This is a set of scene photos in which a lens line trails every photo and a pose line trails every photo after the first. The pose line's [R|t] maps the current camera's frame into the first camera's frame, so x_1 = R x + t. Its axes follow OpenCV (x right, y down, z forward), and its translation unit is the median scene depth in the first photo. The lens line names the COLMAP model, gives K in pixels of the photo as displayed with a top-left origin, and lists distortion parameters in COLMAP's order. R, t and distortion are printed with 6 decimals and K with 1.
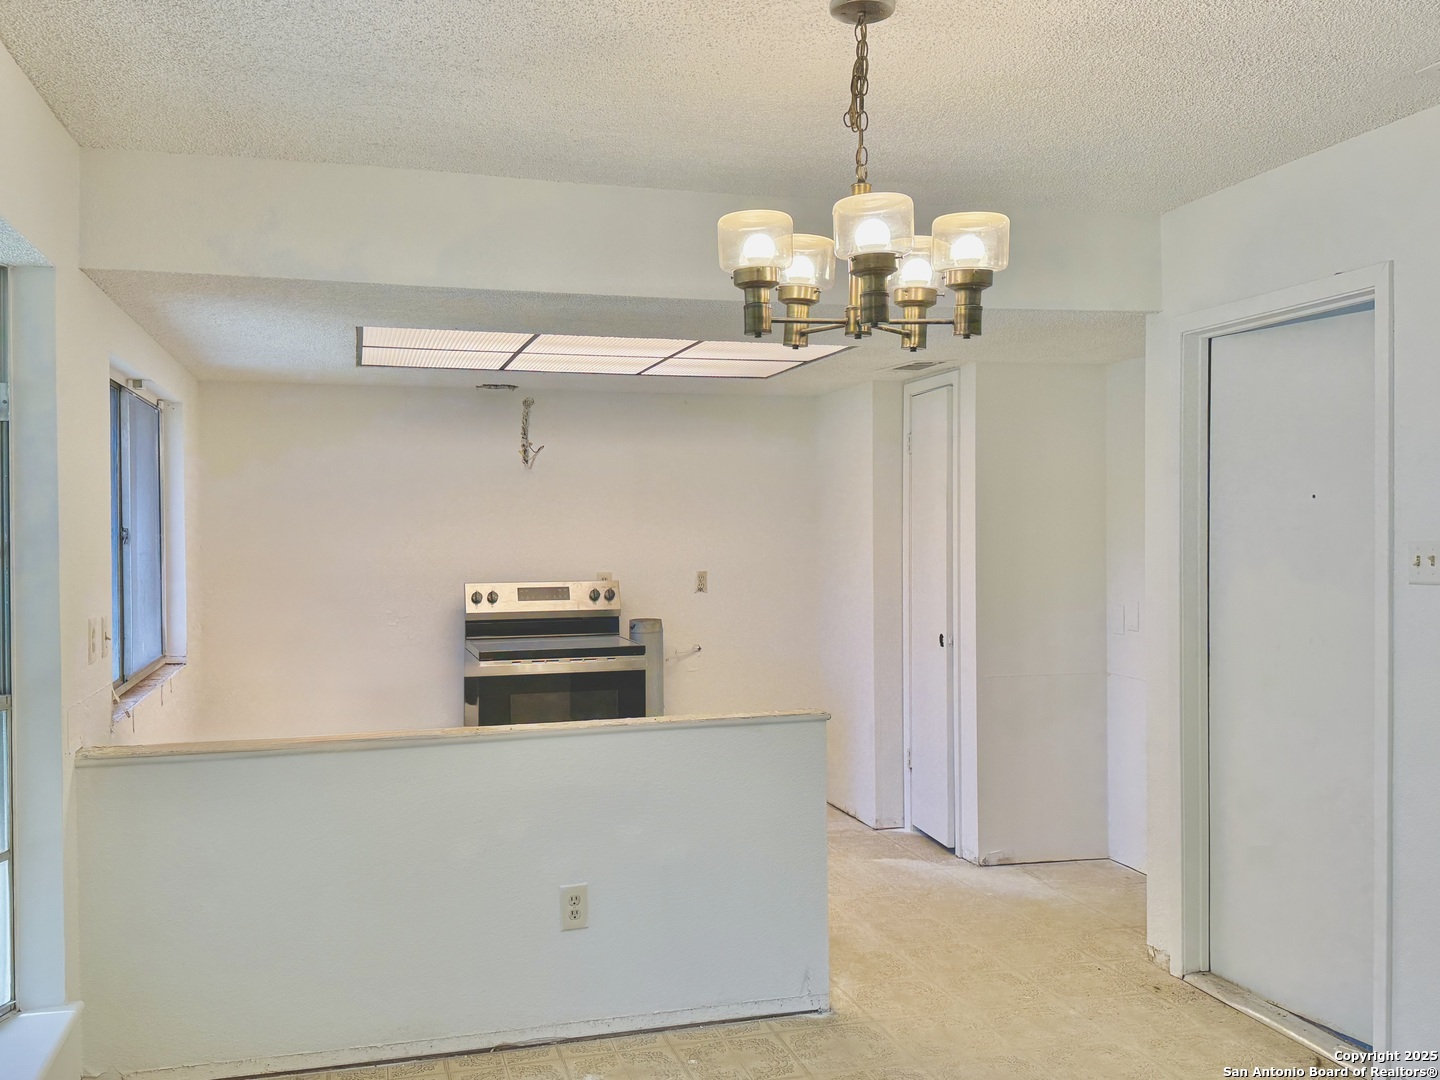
lens RADIAL K [[1323.7, 0, 719.7], [0, 1323.7, 541.6], [0, 0, 1]] dist [0.069634, 0.000000]
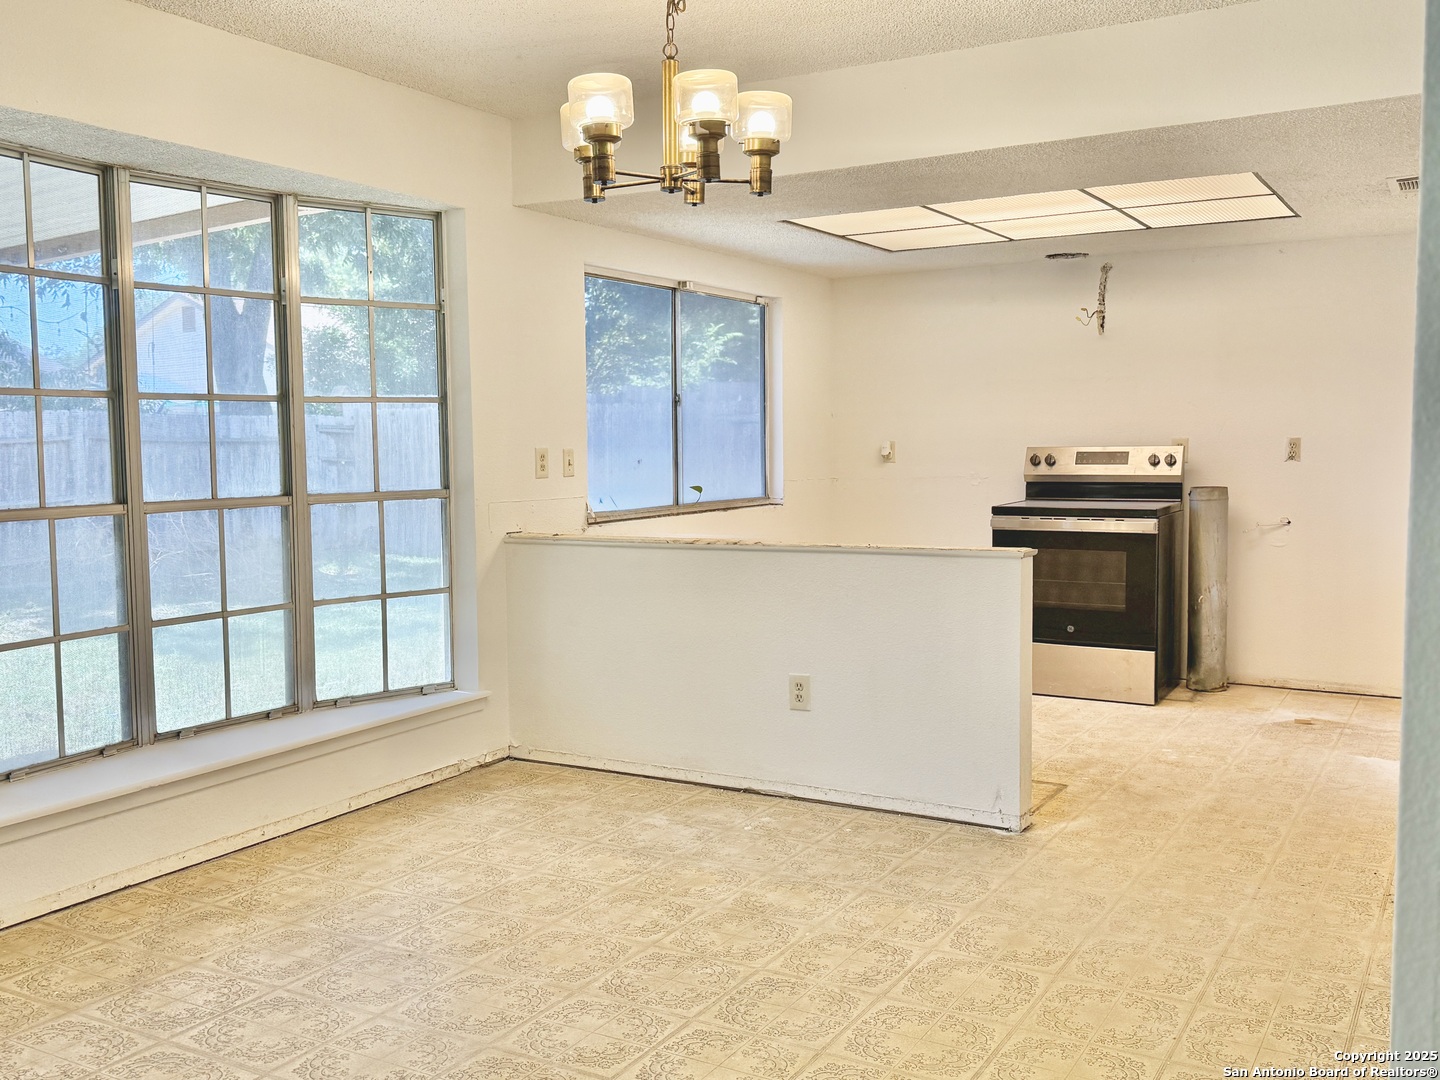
lens RADIAL K [[1323.7, 0, 710.8], [0, 1323.7, 545.6], [0, 0, 1]] dist [0.069634, 0.000000]
pose [[0.696935, 0.062265, -0.714426, 0.456784], [-0.005938, 0.996690, 0.081073, 0.029004], [0.717109, -0.052260, 0.694999, 0.072885]]
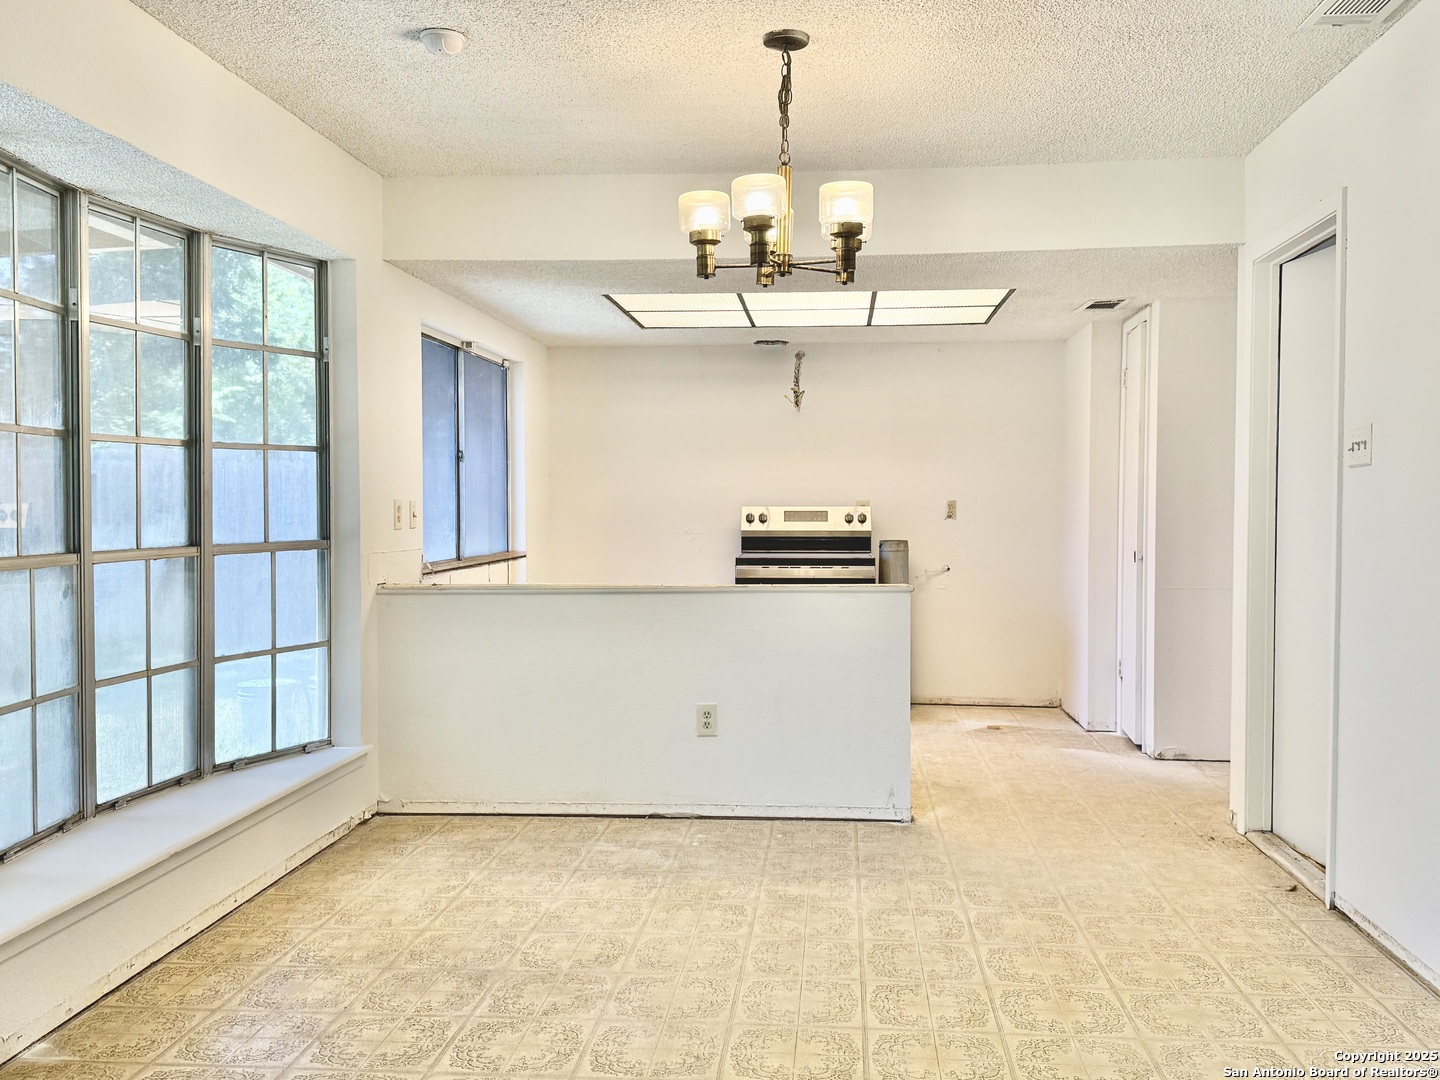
lens RADIAL K [[1323.7, 0, 713.3], [0, 1323.7, 545.3], [0, 0, 1]] dist [0.069634, 0.000000]
pose [[0.934751, 0.017443, -0.354875, 0.243008], [-0.010266, 0.999703, 0.022095, 0.046233], [0.355155, -0.017010, 0.934653, -0.158979]]
